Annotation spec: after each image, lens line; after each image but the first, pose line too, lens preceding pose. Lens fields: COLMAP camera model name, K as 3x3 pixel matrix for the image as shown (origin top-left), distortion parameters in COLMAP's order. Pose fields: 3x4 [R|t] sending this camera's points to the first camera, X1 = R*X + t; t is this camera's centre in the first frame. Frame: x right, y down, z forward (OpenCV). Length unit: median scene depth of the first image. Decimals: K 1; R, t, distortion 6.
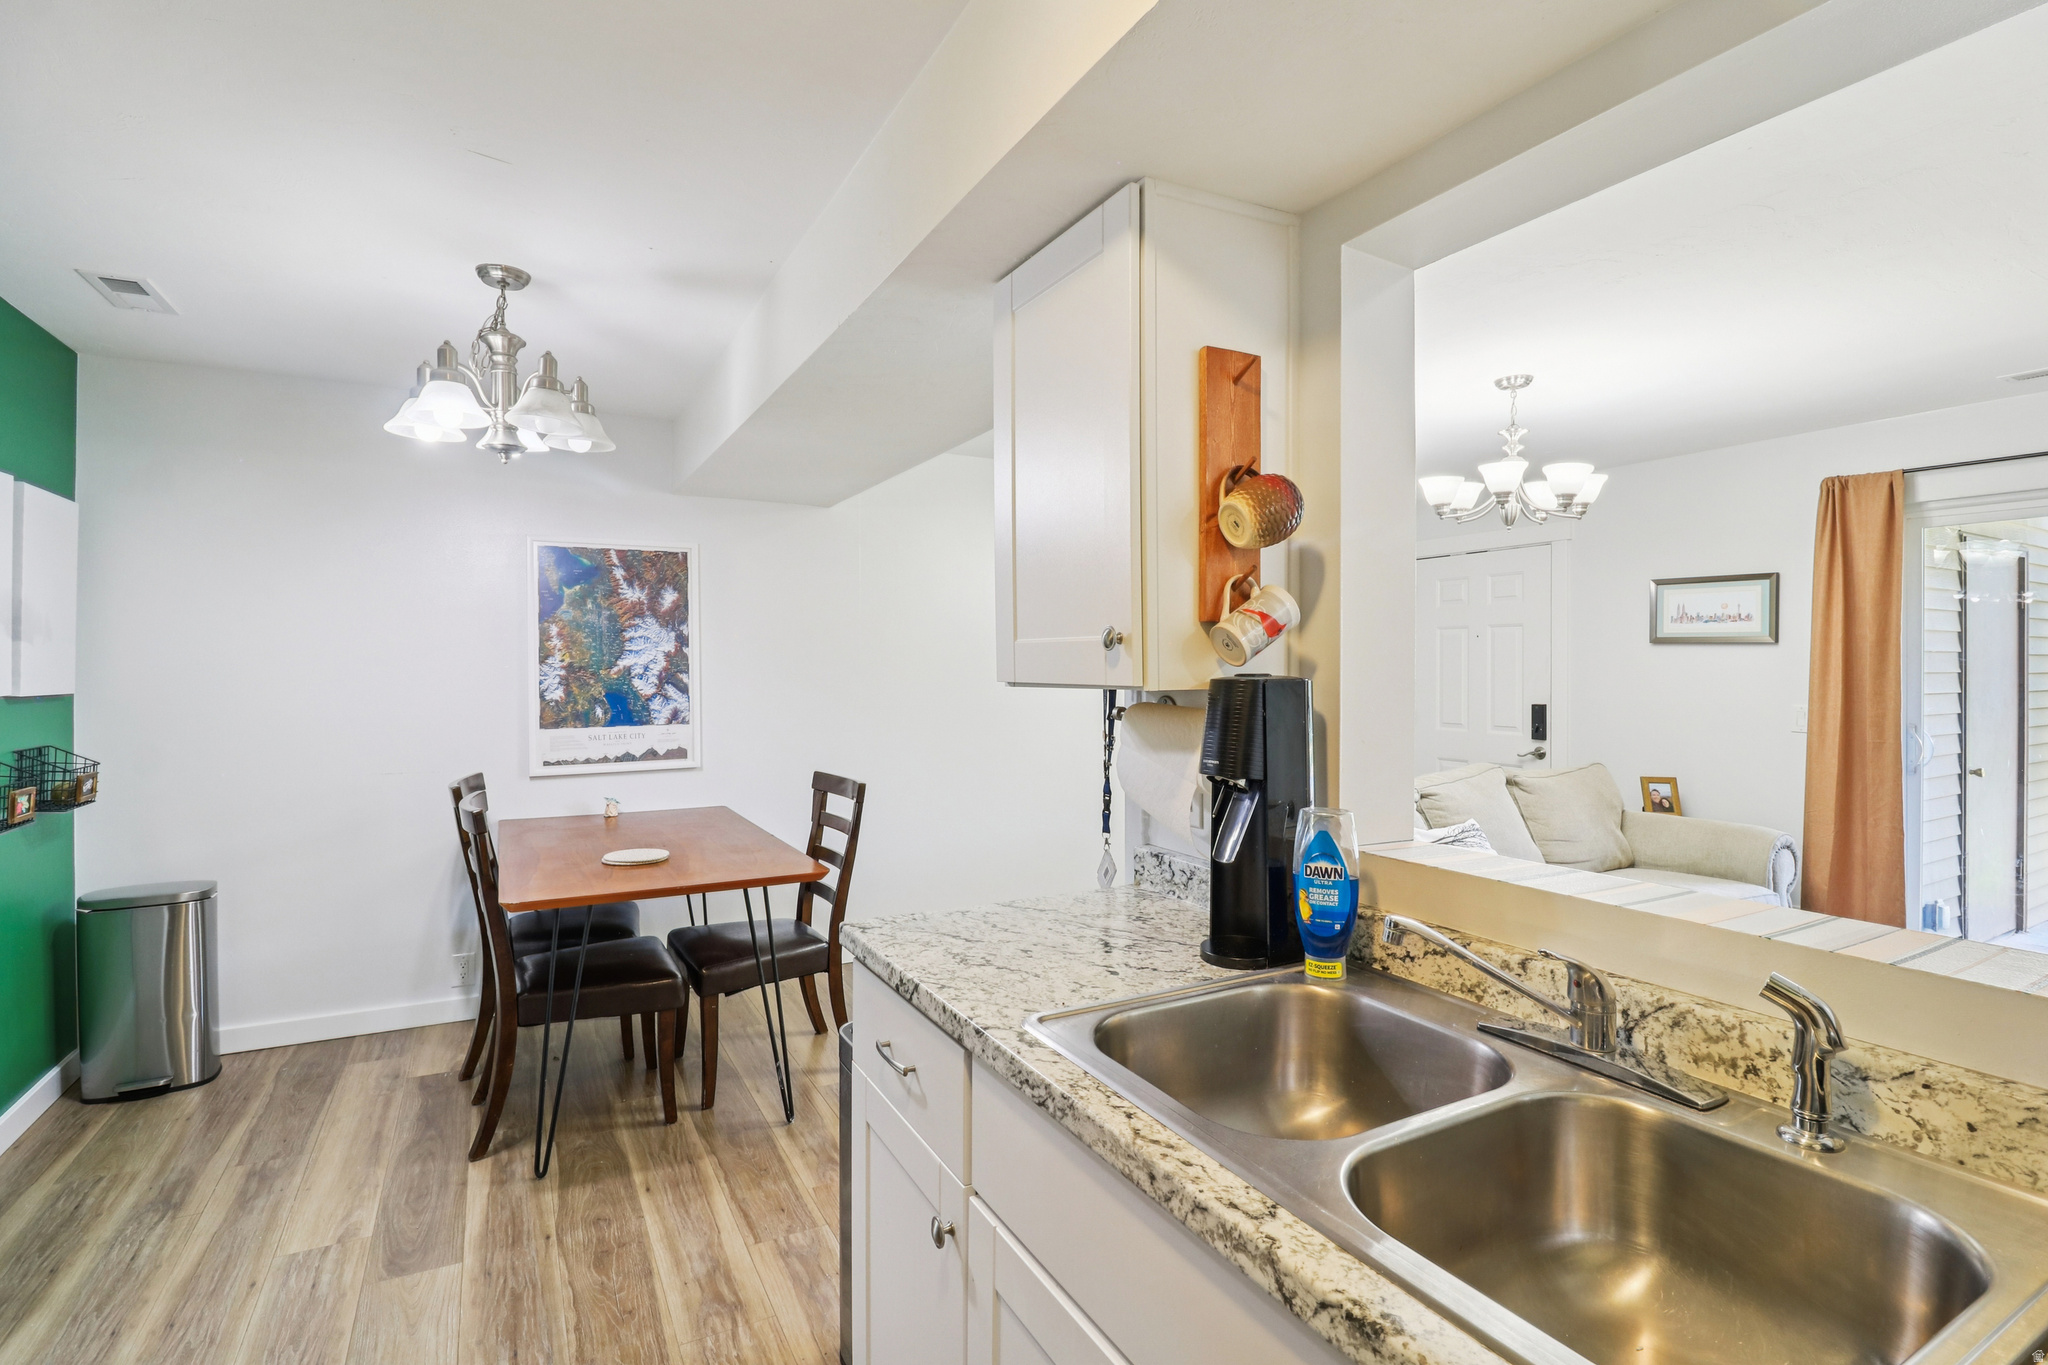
lens RADIAL K [[956.0, 0, 1022.3], [0, 956.0, 670.7], [0, 0, 1]] dist [-0.001206, -0.013542]
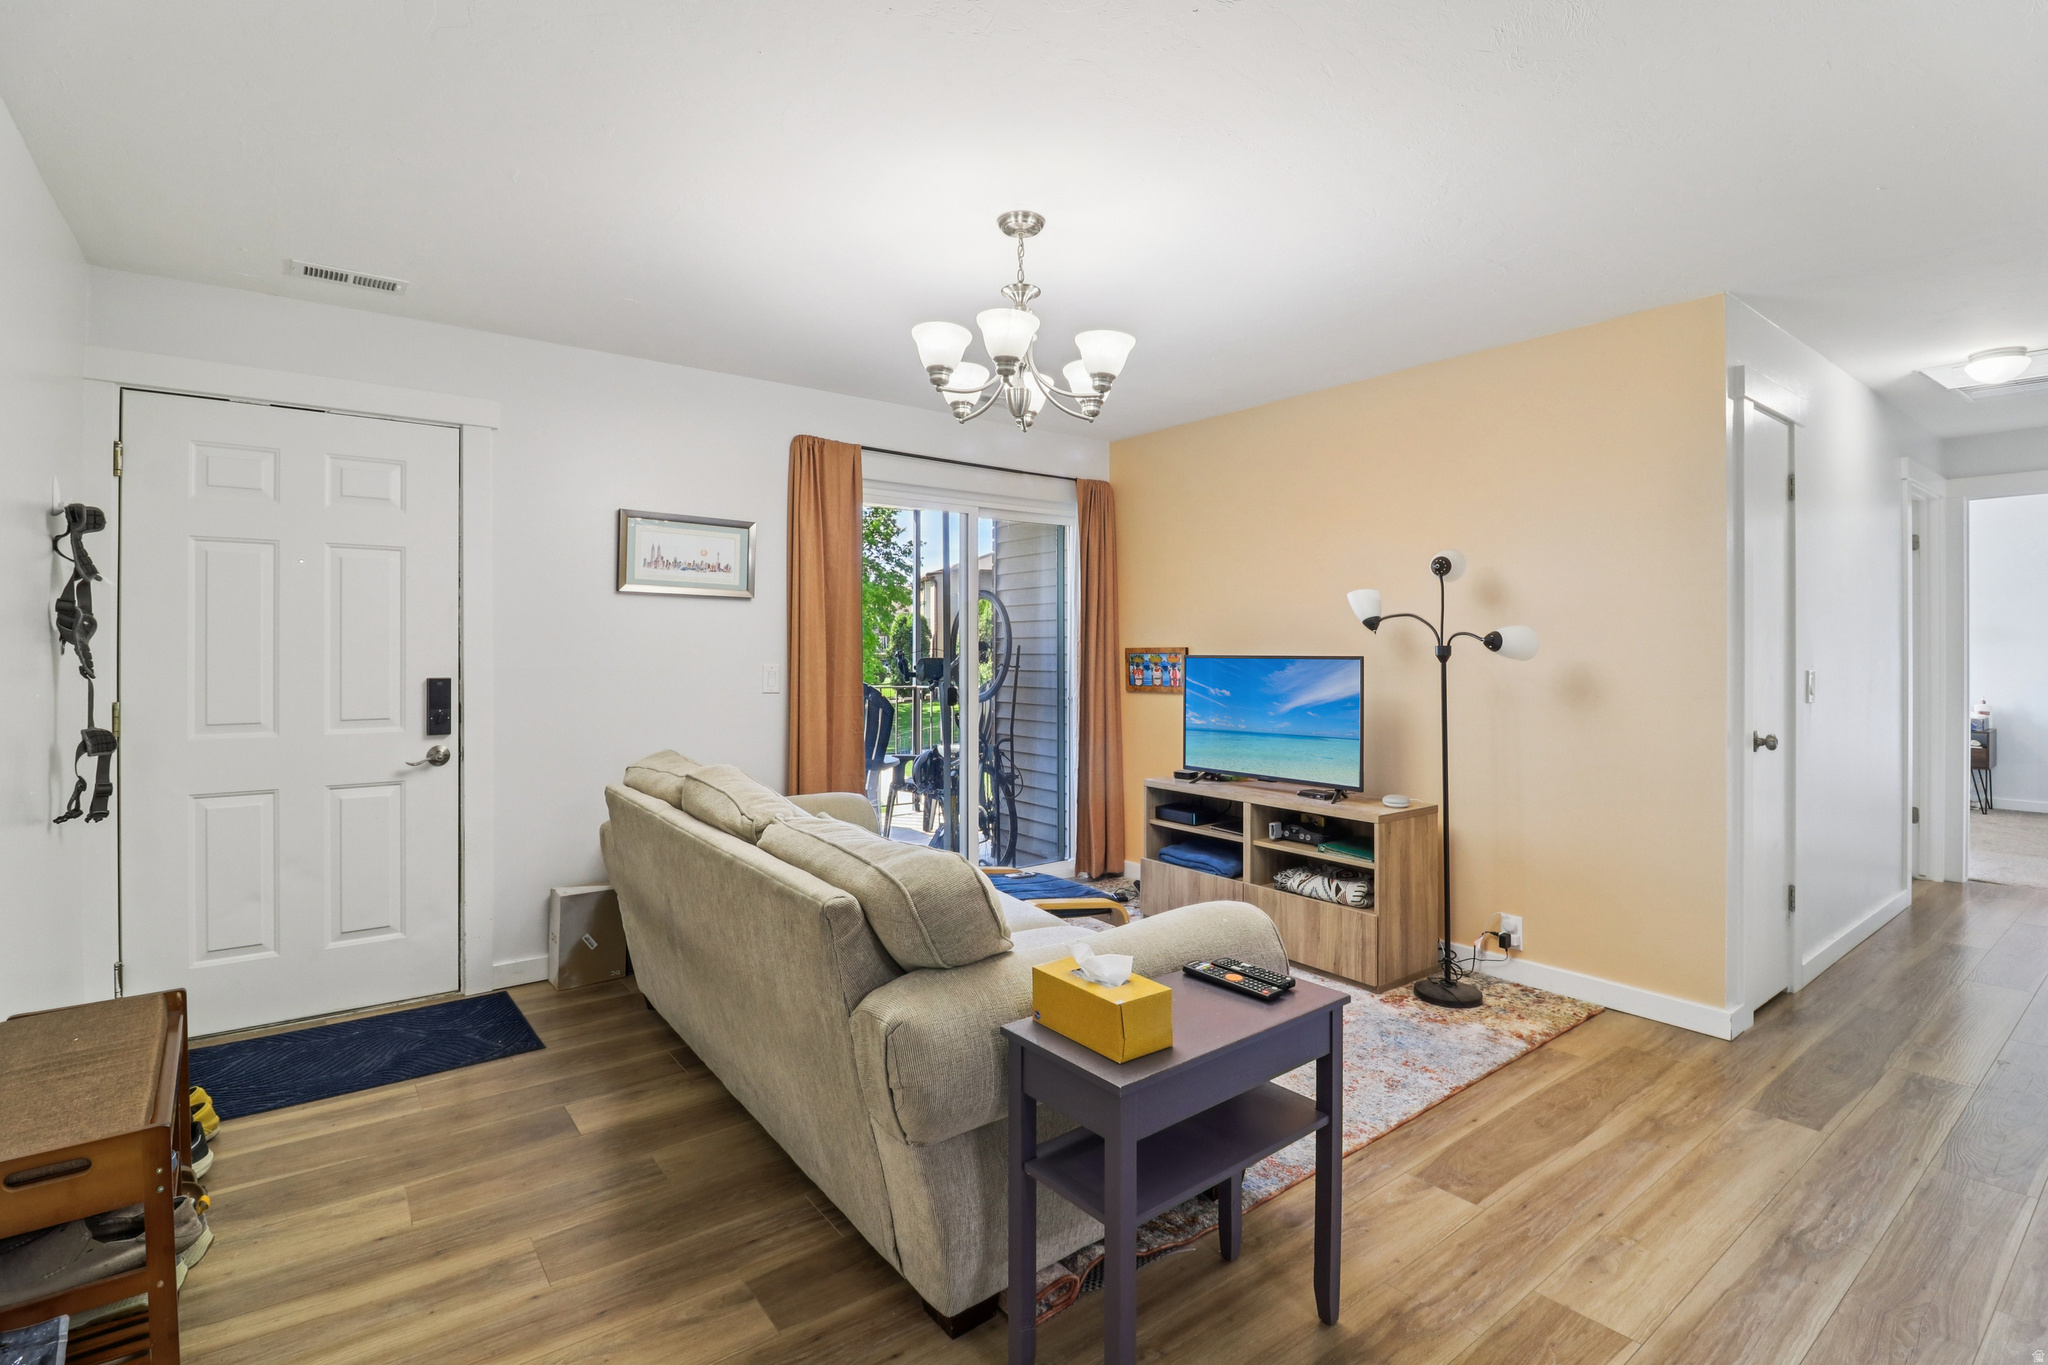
lens RADIAL K [[958.8, 0, 1016.2], [0, 958.8, 650.2], [0, 0, 1]] dist [0.000945, -0.013321]
pose [[-0.150961, -0.001411, 0.988539, -0.195462], [0.002212, 0.999996, 0.001765, 0.023020], [-0.988537, 0.002453, -0.150957, 1.017660]]
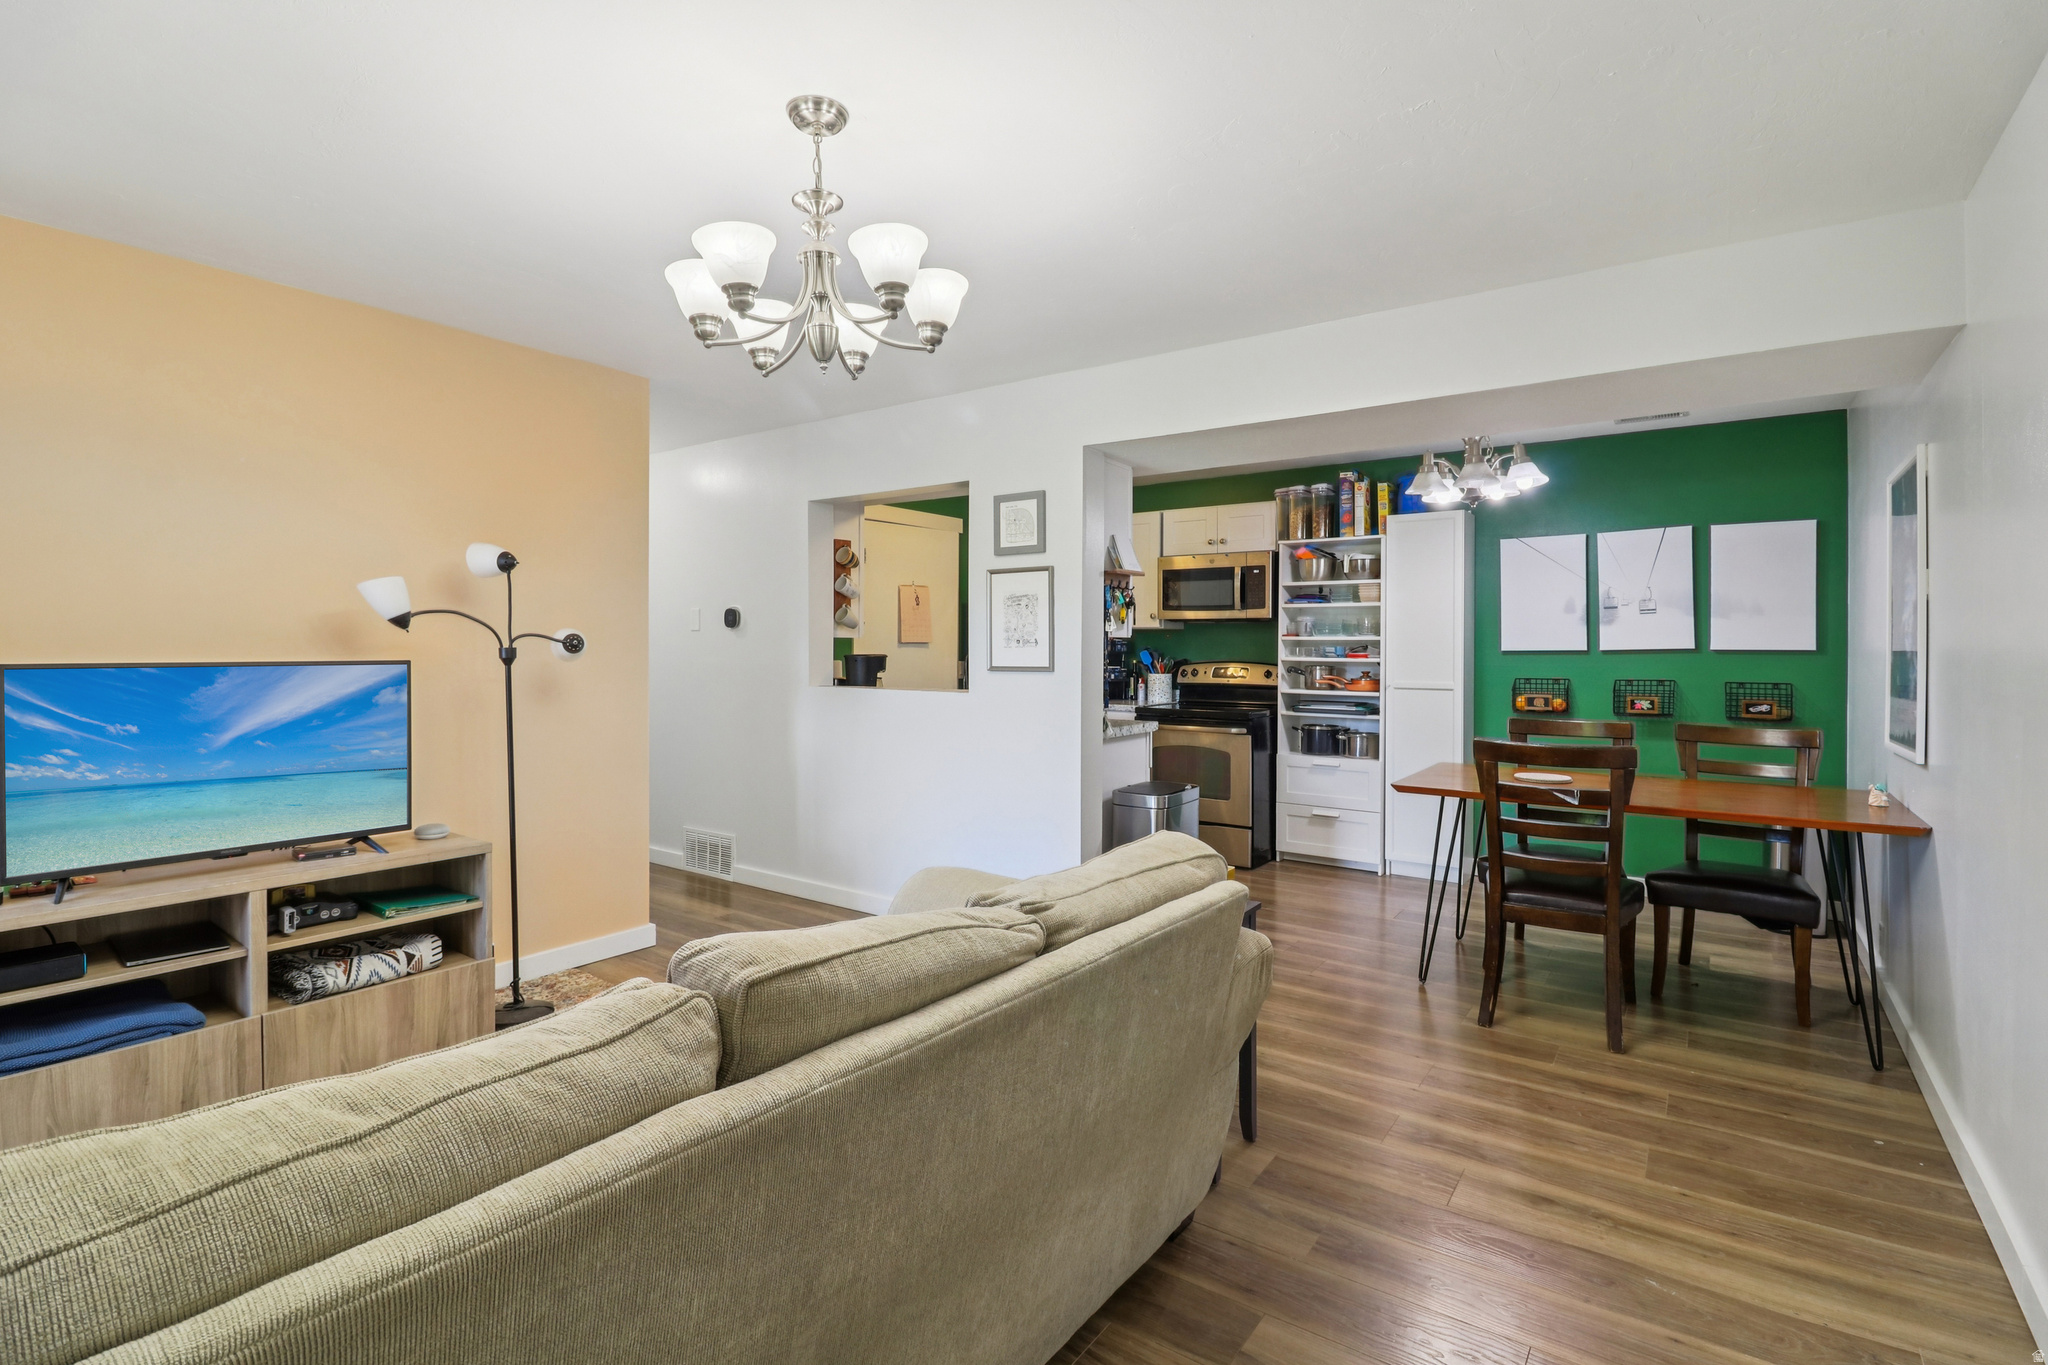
lens RADIAL K [[958.8, 0, 1016.2], [0, 958.8, 650.2], [0, 0, 1]] dist [0.000945, -0.013321]
pose [[-0.901490, -0.001143, -0.432797, 0.601096], [-0.003775, 0.999979, 0.005223, 0.017234], [0.432782, 0.006342, -0.901476, 1.440367]]
